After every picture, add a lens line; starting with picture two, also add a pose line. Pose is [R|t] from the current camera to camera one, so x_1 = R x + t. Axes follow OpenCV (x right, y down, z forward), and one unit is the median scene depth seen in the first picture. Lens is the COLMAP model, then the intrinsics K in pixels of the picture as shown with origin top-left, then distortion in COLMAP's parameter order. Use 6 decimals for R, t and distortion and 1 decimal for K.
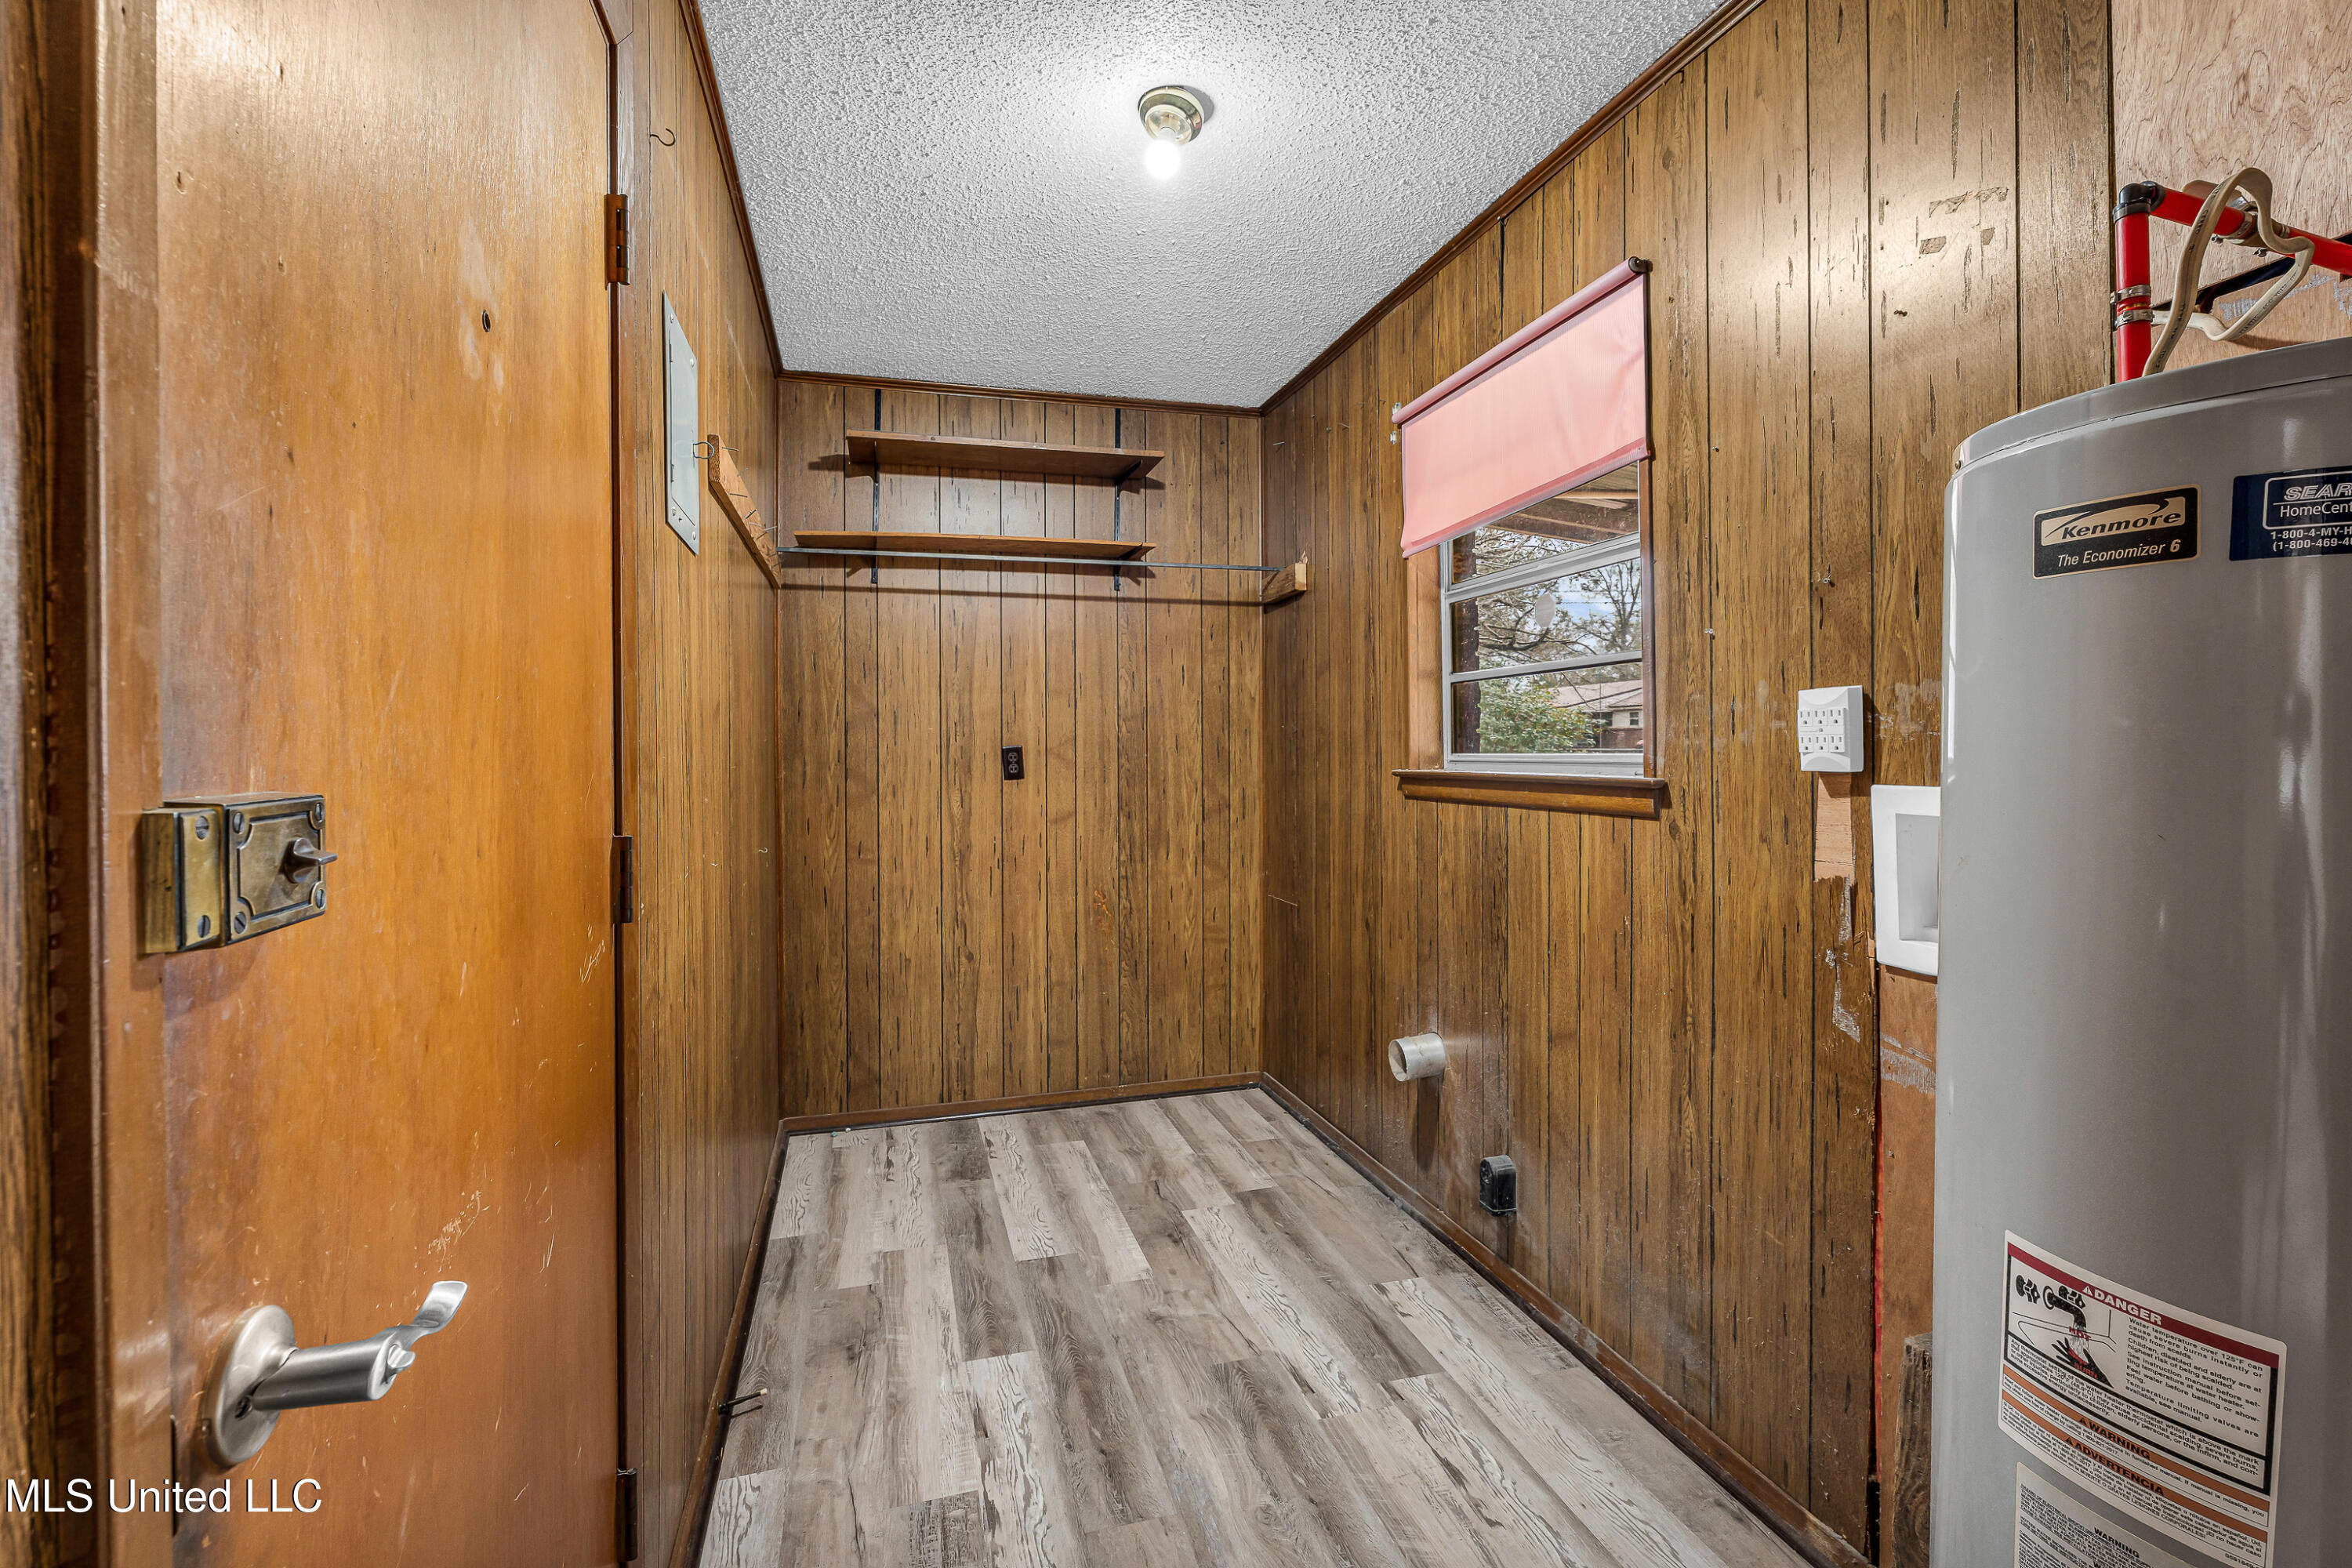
lens RADIAL K [[1078.0, 0, 1179.8], [0, 1078.0, 748.3], [0, 0, 1]] dist [0.000196, -0.000033]
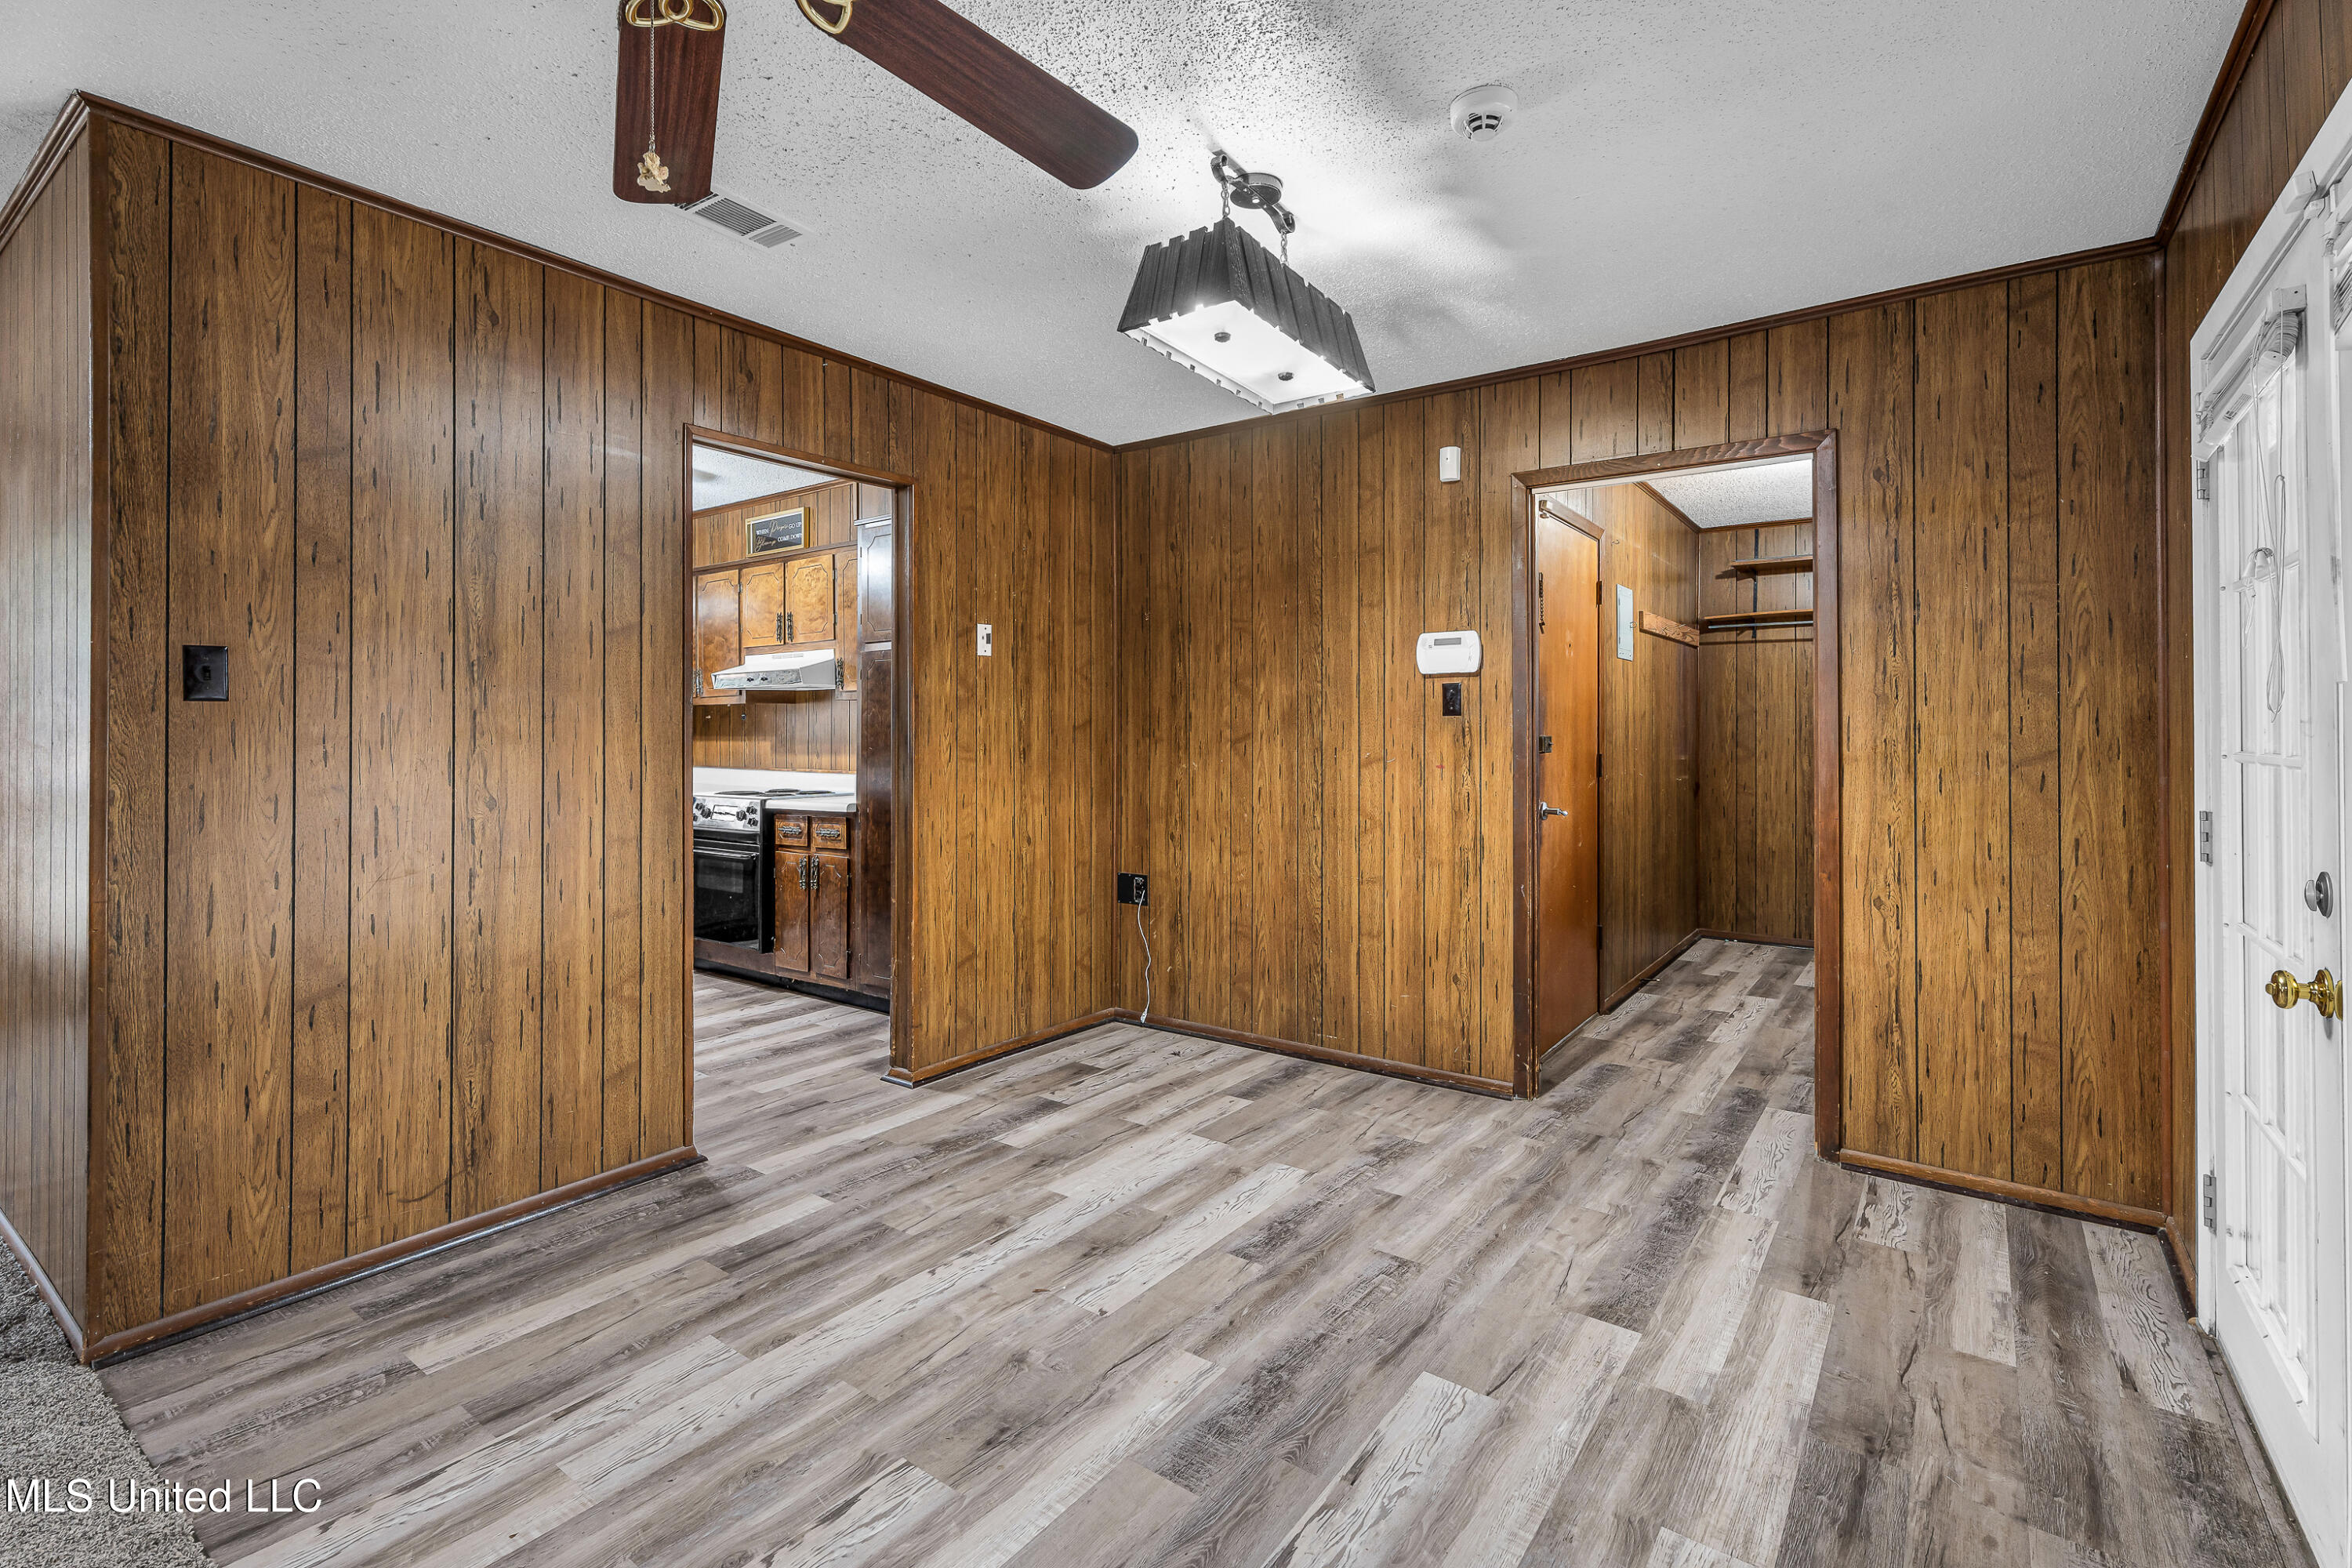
lens RADIAL K [[1078.0, 0, 1179.8], [0, 1078.0, 748.3], [0, 0, 1]] dist [0.000196, -0.000033]
pose [[0.623086, 0.018505, -0.781934, 0.522471], [-0.005931, 0.999803, 0.018934, 0.001126], [0.782130, -0.007160, 0.623074, -0.858753]]
